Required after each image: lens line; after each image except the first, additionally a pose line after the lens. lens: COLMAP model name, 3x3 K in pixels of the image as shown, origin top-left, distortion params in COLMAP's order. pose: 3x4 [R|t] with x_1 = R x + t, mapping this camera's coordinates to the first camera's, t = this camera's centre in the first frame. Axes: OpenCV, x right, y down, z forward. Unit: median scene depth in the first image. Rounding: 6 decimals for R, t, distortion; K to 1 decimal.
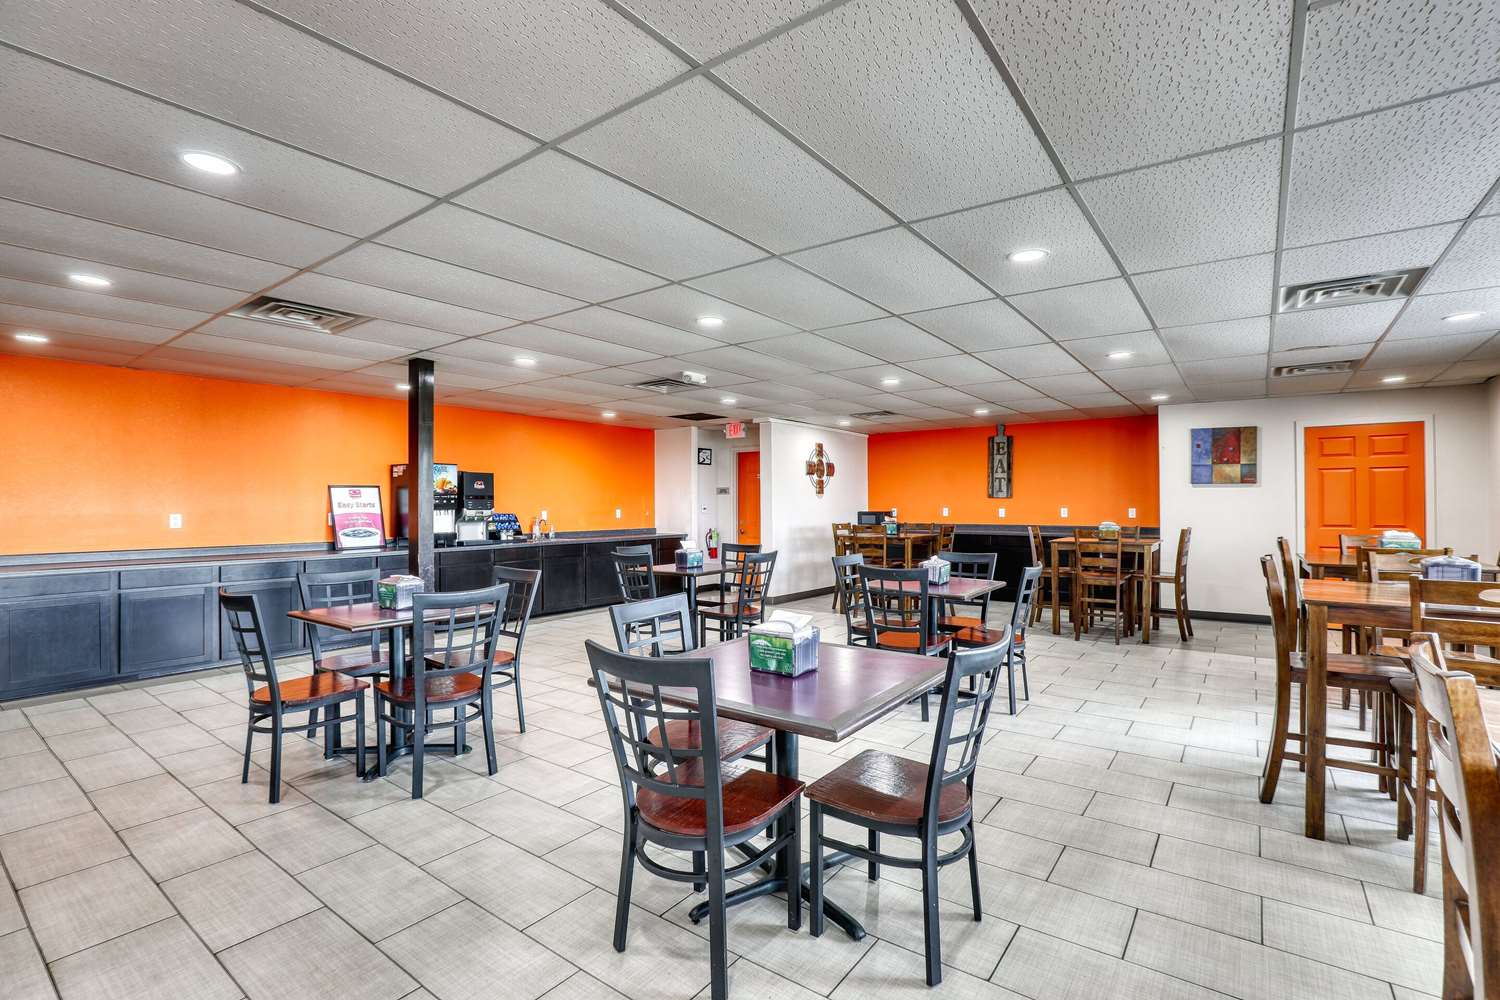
lens RADIAL K [[688.8, 0, 748.9], [0, 688.8, 499.5], [0, 0, 1]] dist [-0.015473, -0.000040]
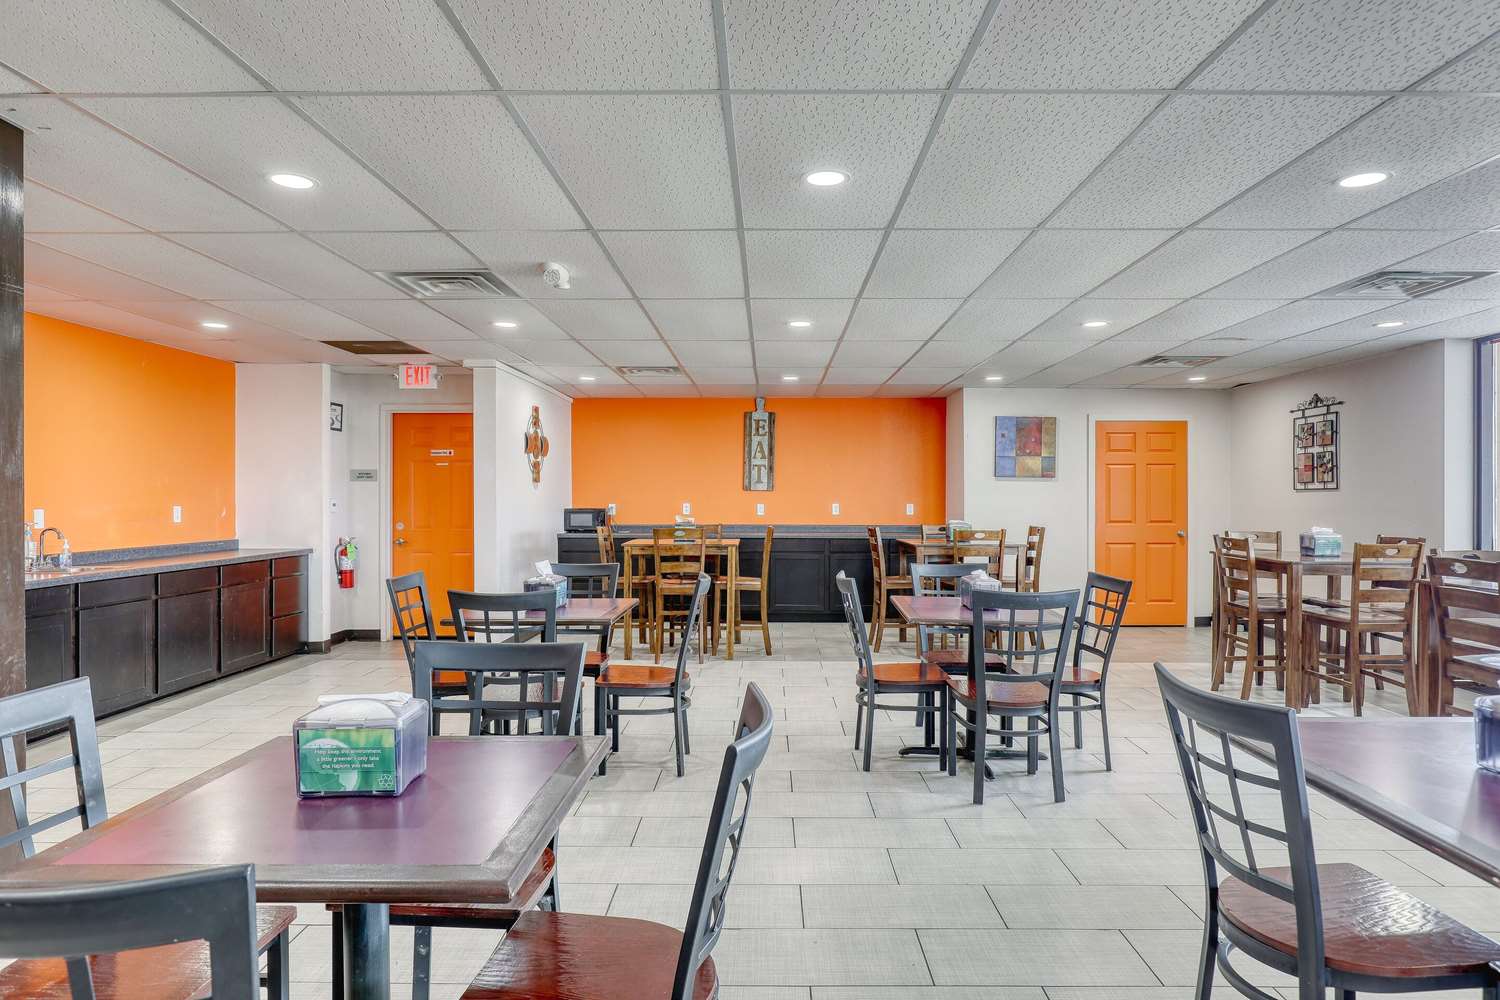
lens RADIAL K [[908.3, 0, 751.1], [0, 908.3, 503.1], [0, 0, 1]] dist [0.006410, 0.000436]
pose [[0.809864, -0.000055, 0.586618, -0.247490], [-0.007305, 0.999921, 0.010180, 0.001214], [-0.586572, -0.012530, 0.809800, 0.168795]]
